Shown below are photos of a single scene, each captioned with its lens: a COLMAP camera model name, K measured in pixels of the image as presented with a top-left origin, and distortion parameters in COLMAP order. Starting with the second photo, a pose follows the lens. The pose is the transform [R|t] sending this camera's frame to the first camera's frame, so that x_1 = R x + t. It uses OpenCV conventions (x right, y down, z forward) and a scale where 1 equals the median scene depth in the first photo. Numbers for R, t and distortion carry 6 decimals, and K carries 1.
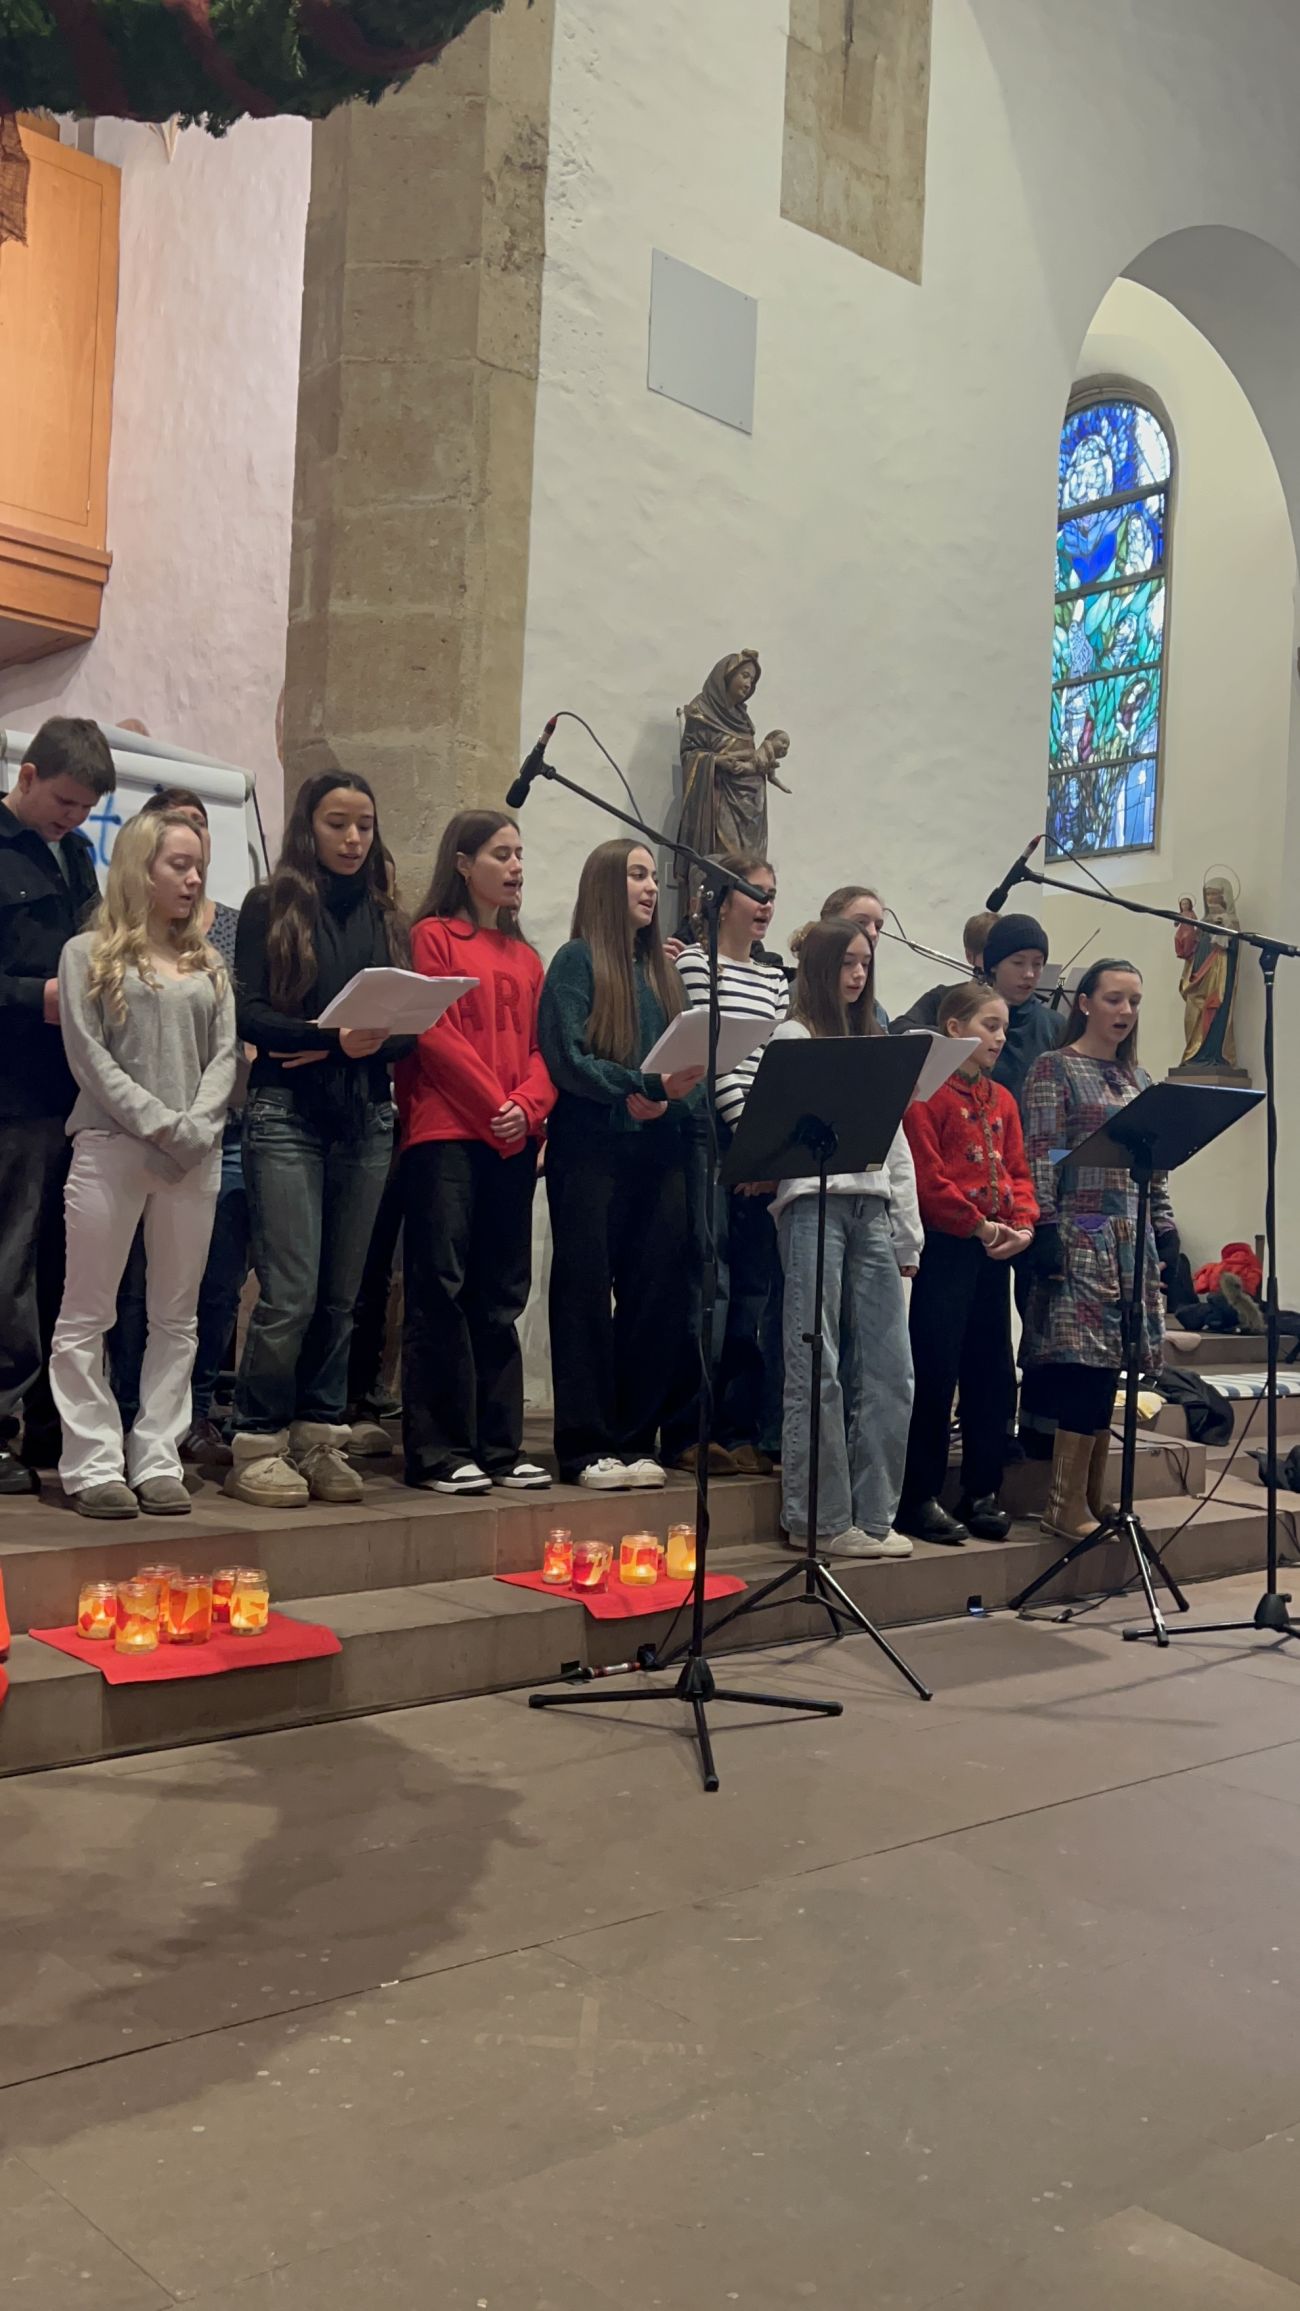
lens RADIAL K [[2018.9, 0, 642.7], [0, 2018.9, 1162.5], [0, 0, 1]] dist [0.060495, -0.092922]
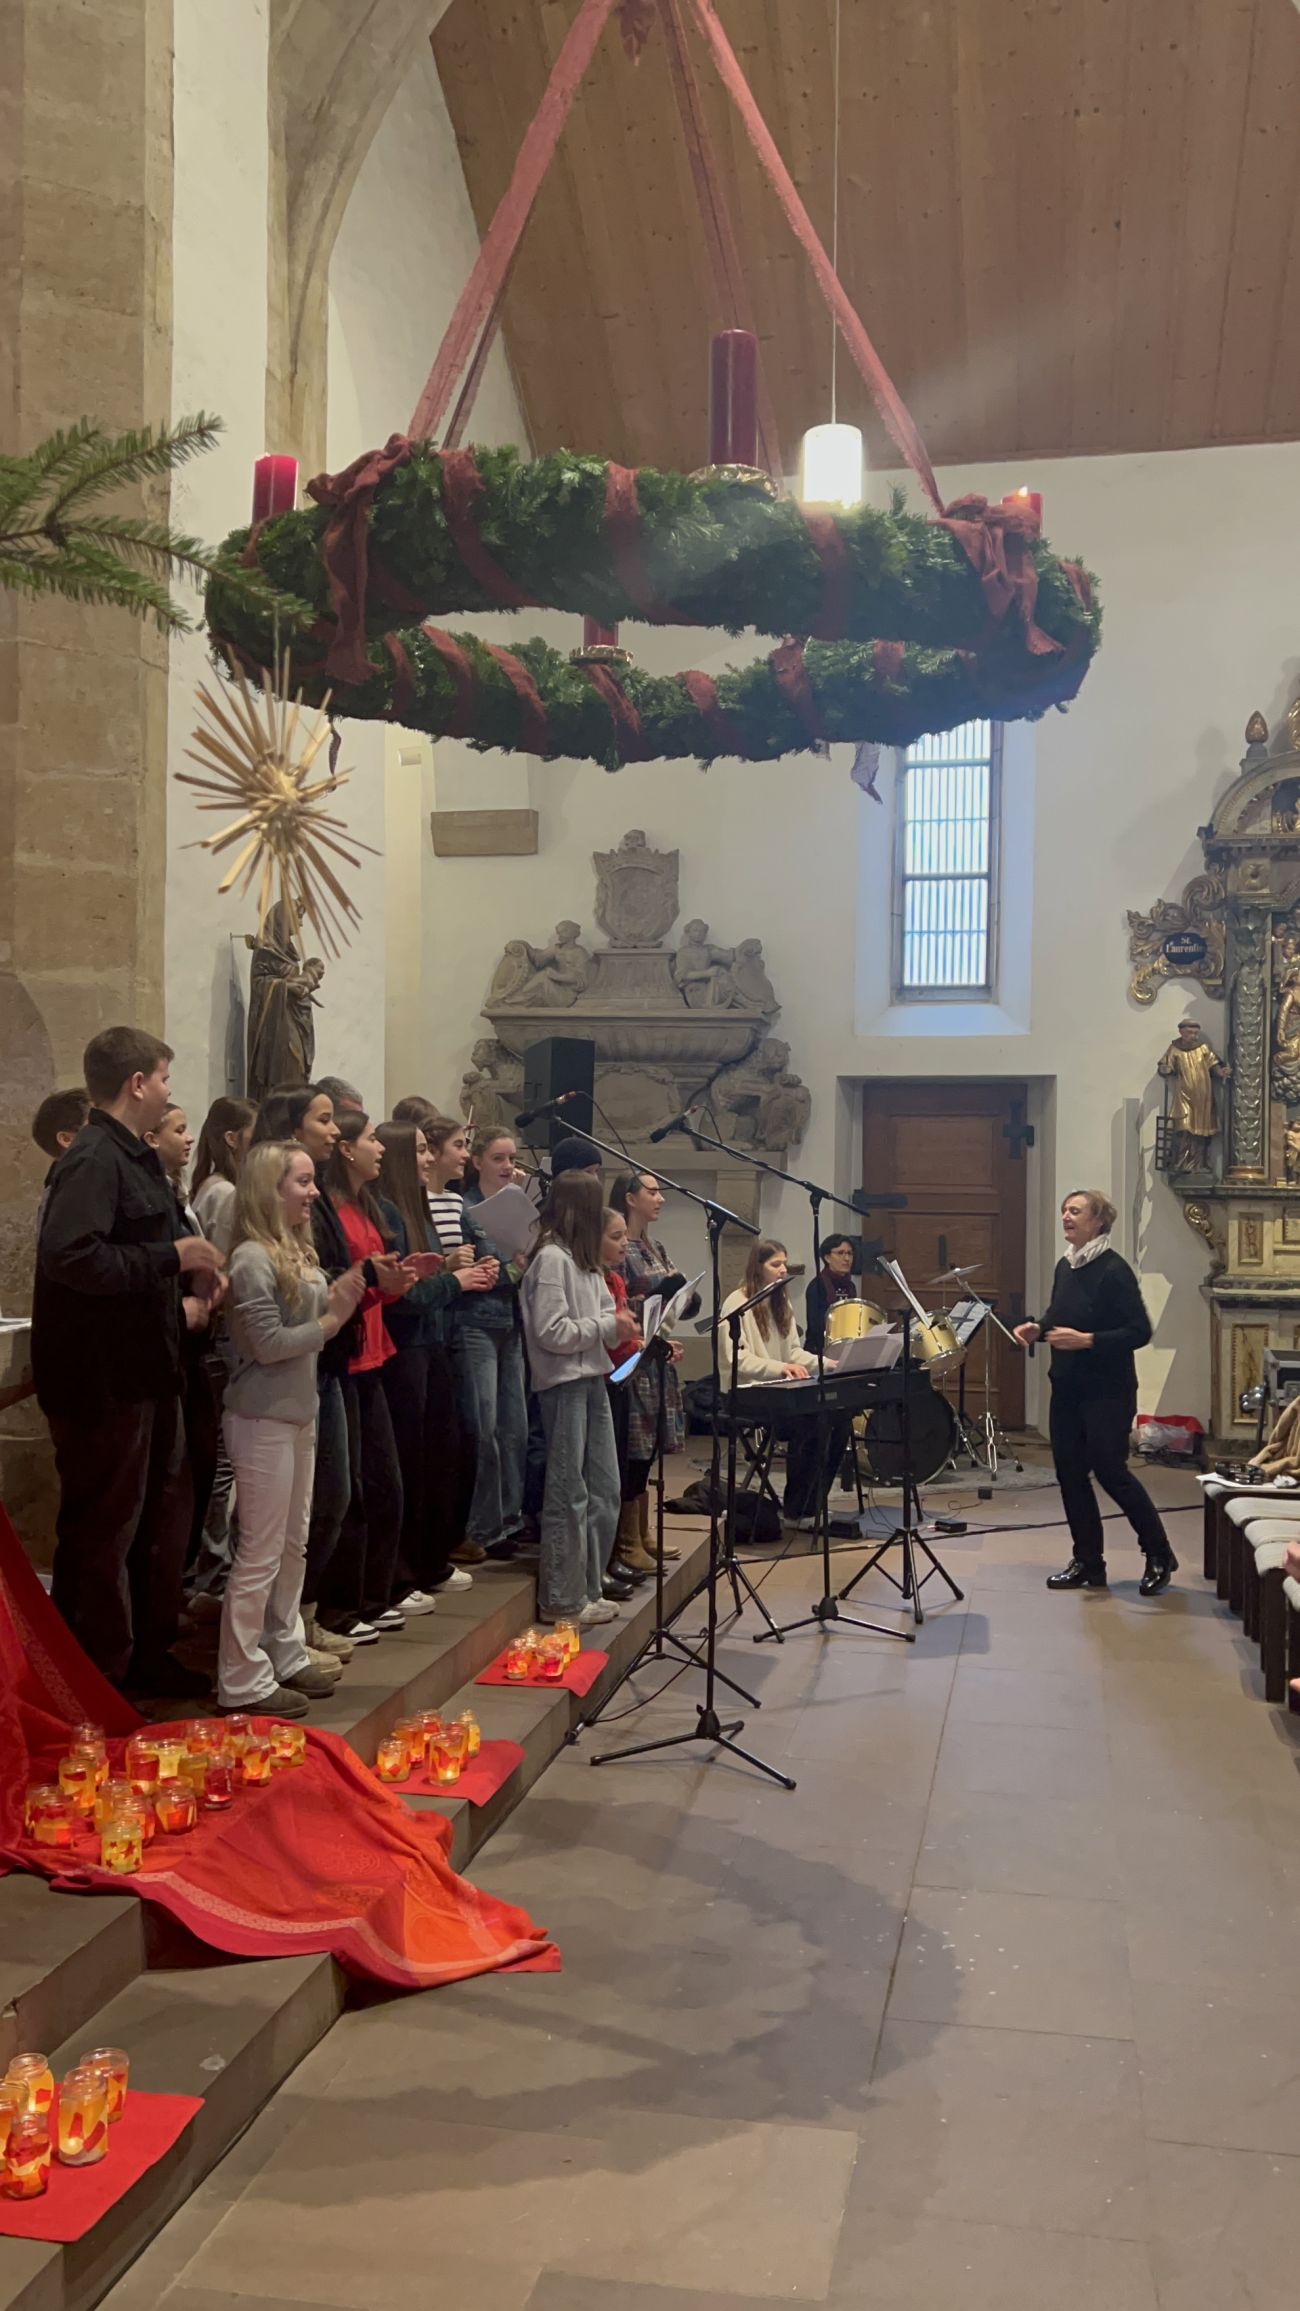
lens RADIAL K [[2018.9, 0, 647.4], [0, 2018.9, 1139.3], [0, 0, 1]] dist [0.060495, -0.092922]
pose [[0.785703, -0.026149, 0.618051, -0.702355], [0.004499, 0.999321, 0.036561, -0.187242], [-0.618587, -0.025945, 0.785287, -0.143990]]
